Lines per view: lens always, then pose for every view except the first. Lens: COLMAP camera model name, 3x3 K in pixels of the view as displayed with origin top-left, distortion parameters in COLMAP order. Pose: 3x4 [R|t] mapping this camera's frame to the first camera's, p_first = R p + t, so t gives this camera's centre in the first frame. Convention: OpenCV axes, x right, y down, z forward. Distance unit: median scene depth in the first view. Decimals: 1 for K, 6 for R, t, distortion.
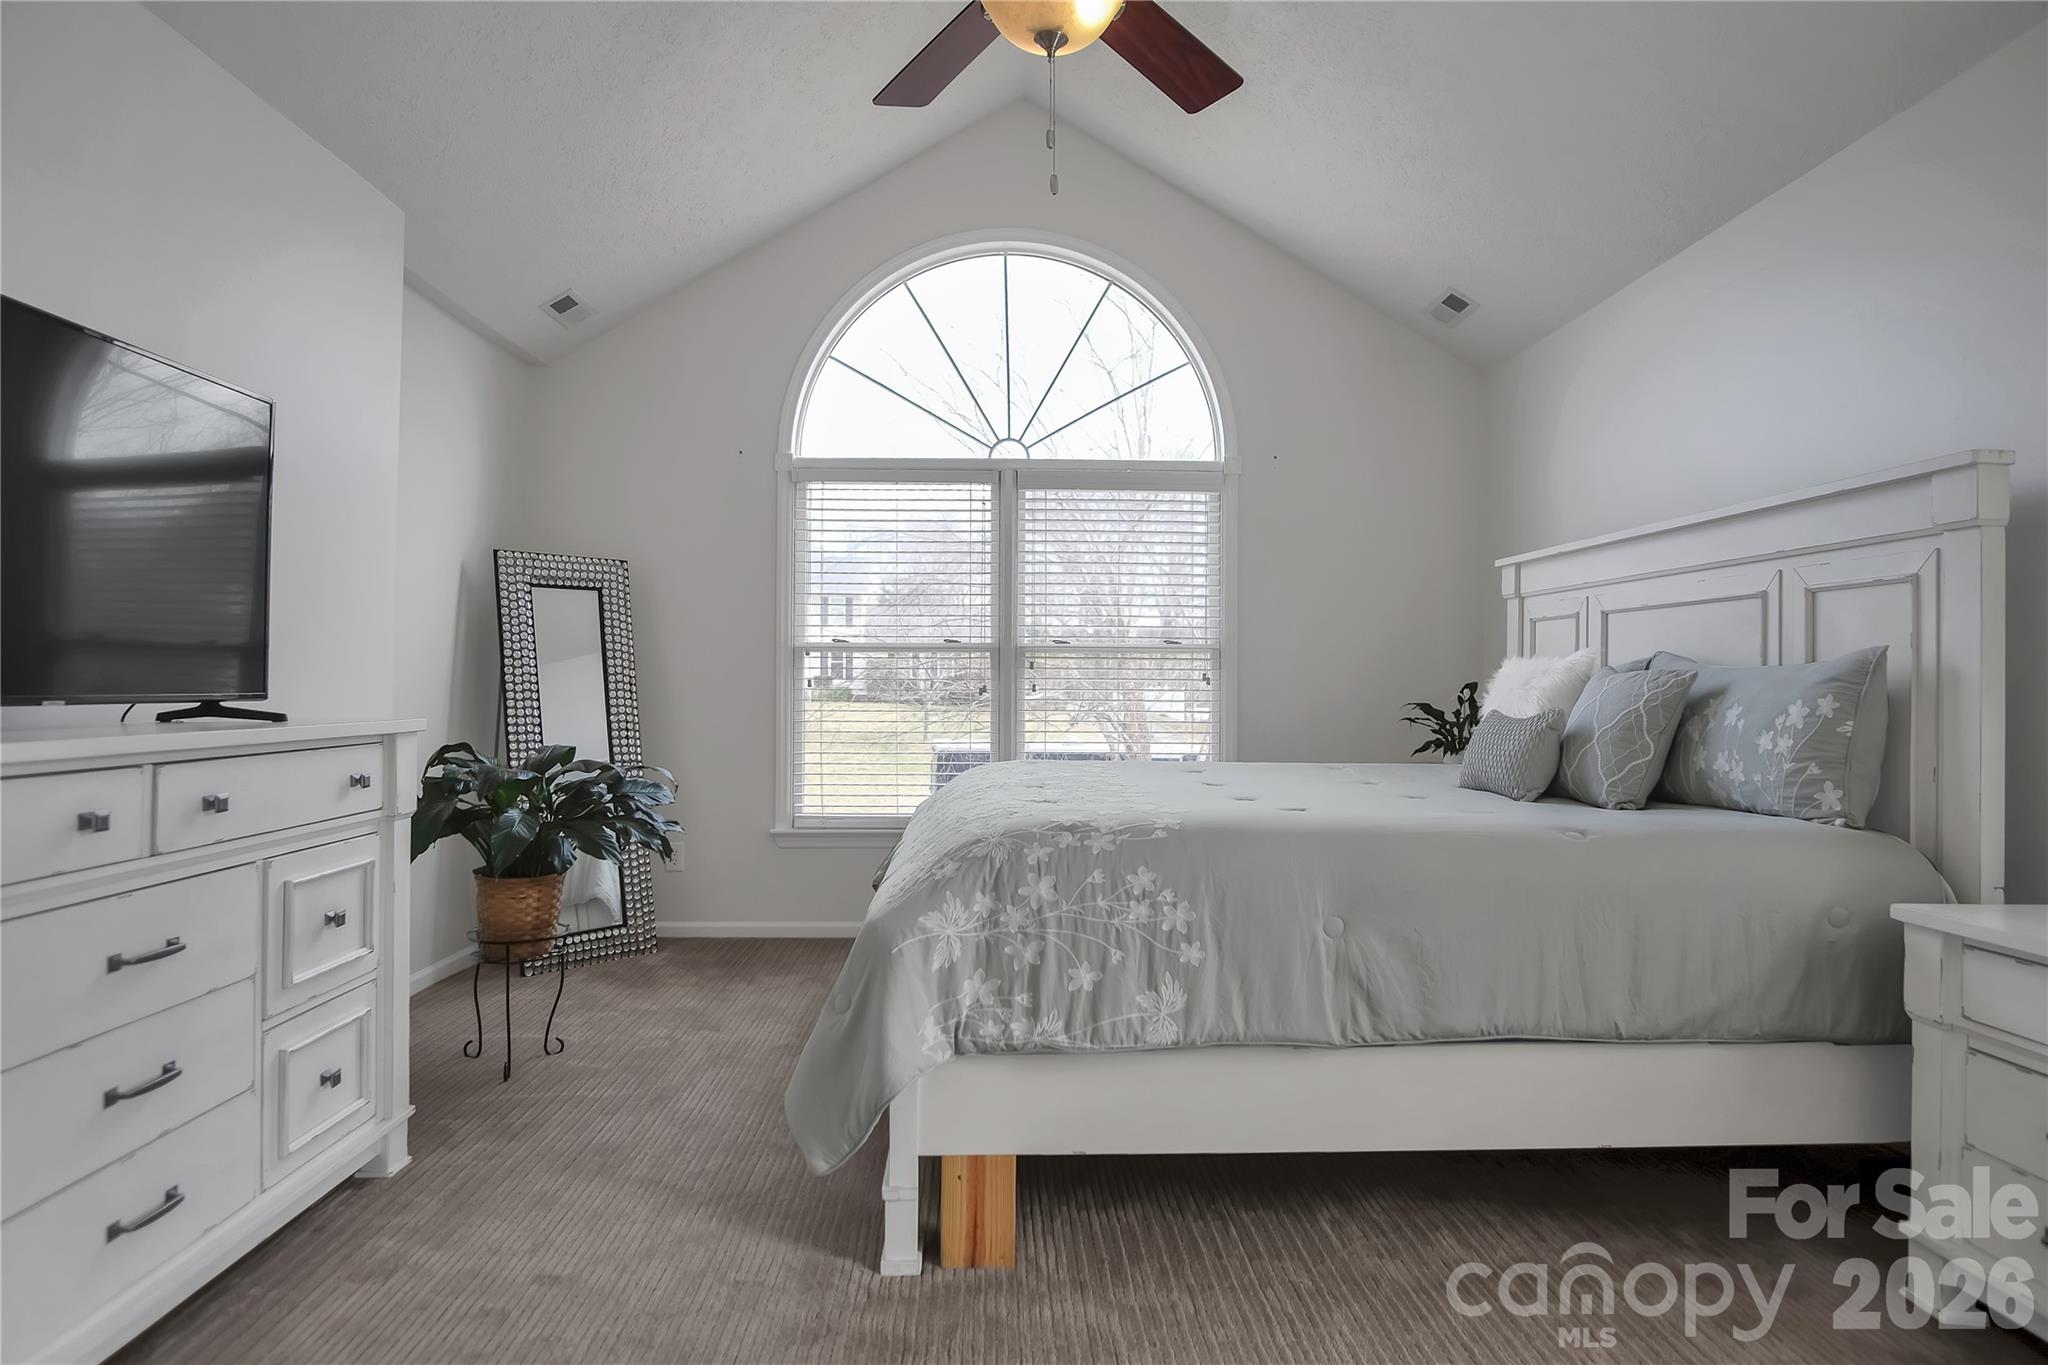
lens RADIAL K [[1135.9, 0, 1024.7], [0, 1135.9, 665.7], [0, 0, 1]] dist [-0.034796, 0.008348]
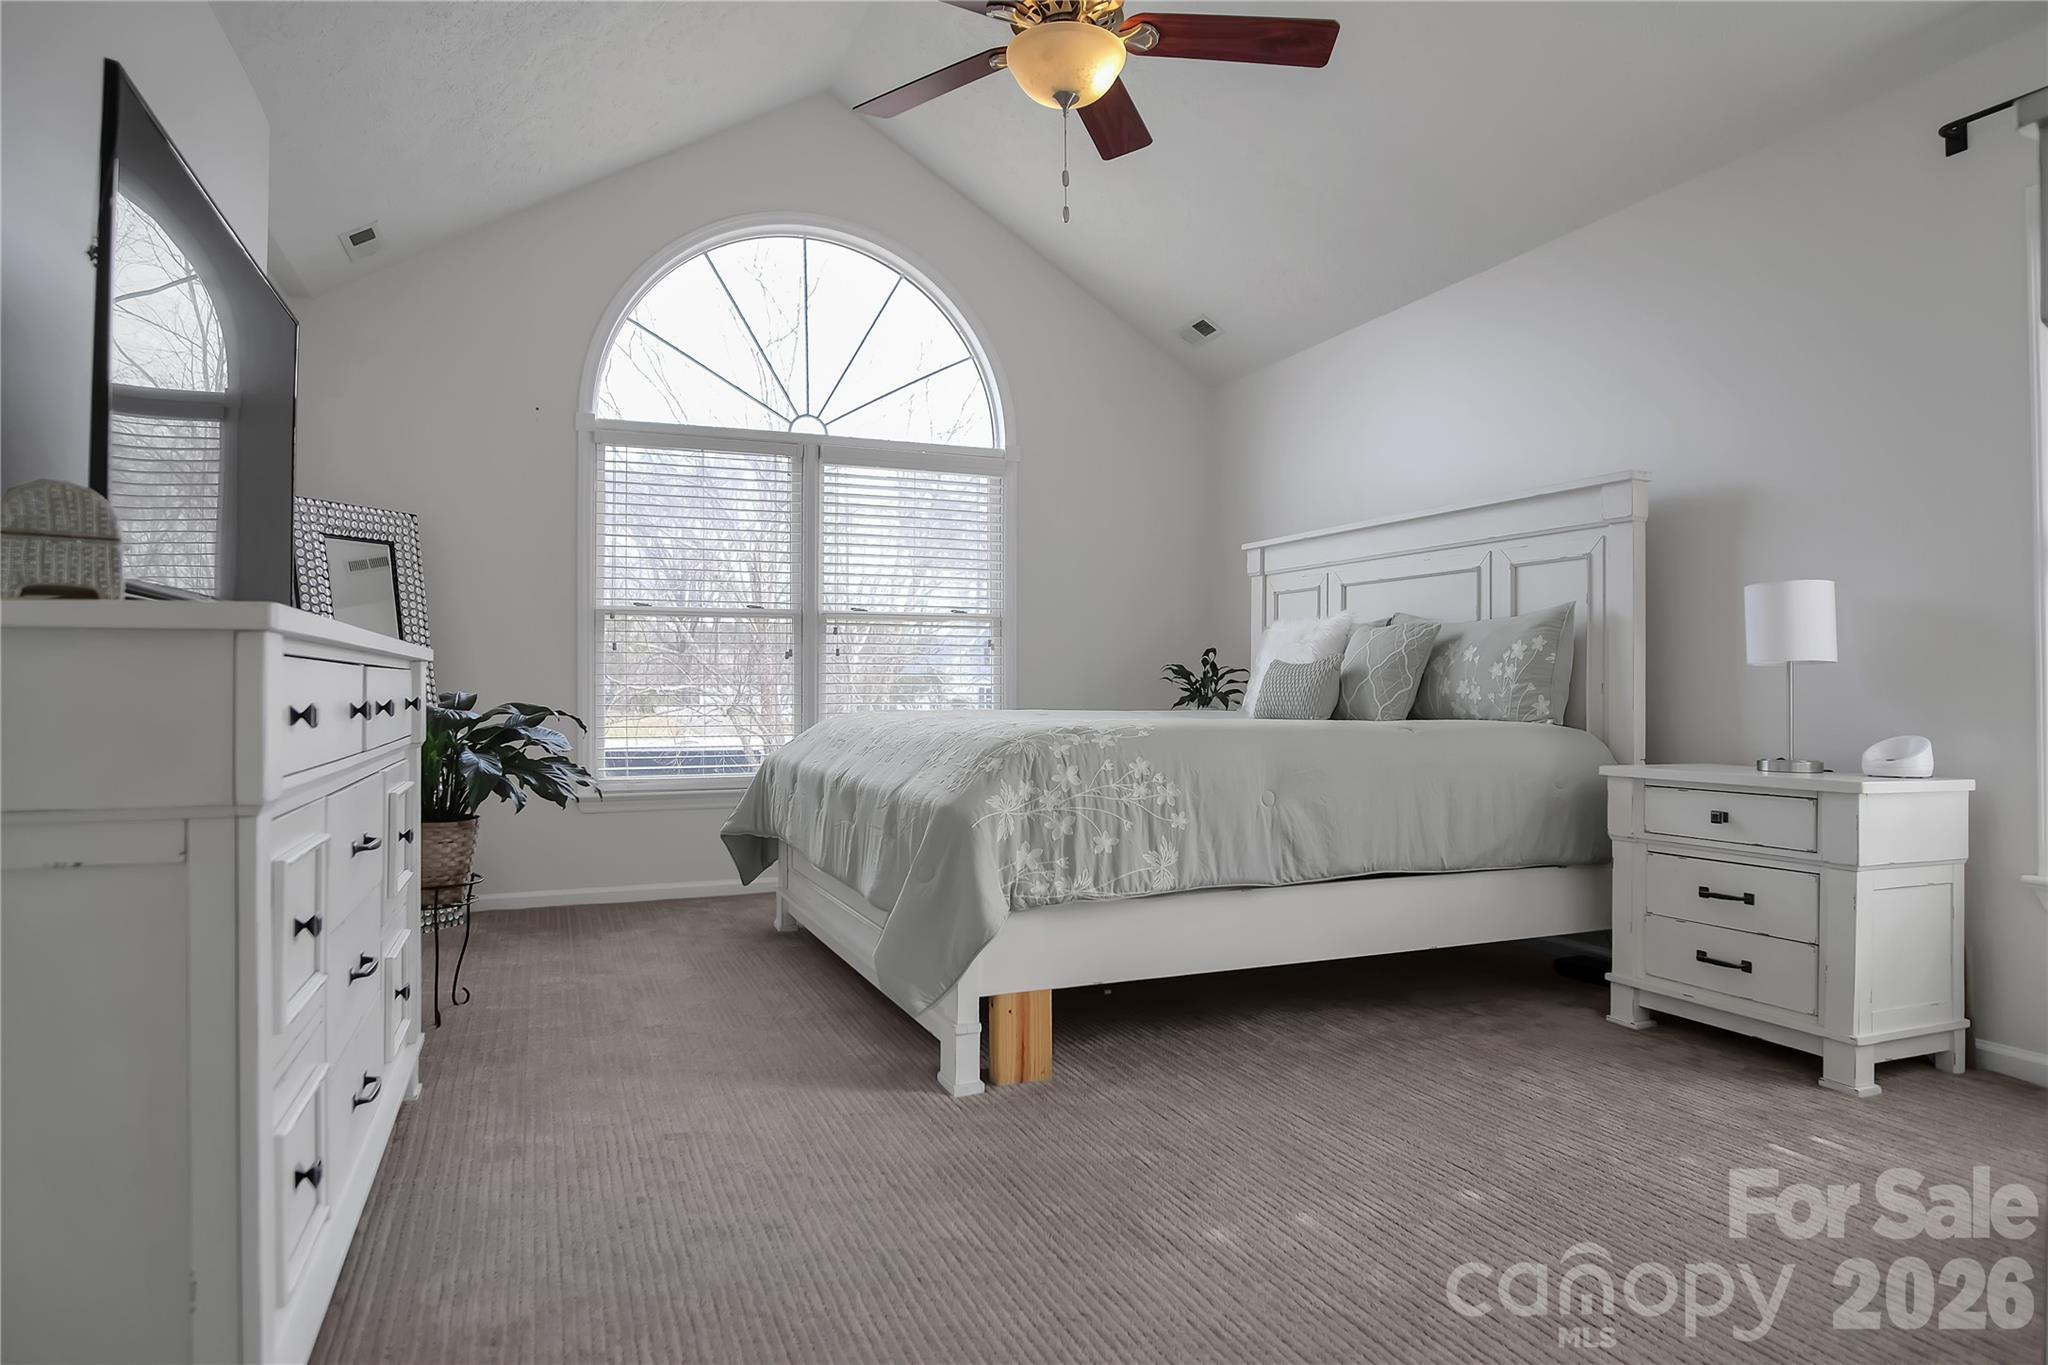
lens RADIAL K [[1185.1, 0, 1021.9], [0, 1185.1, 672.2], [0, 0, 1]] dist [-0.035670, 0.000385]
pose [[0.936455, -0.000850, 0.350787, -0.426535], [-0.000627, 0.999991, 0.004097, 0.065943], [-0.350787, -0.004057, 0.936446, -0.182063]]
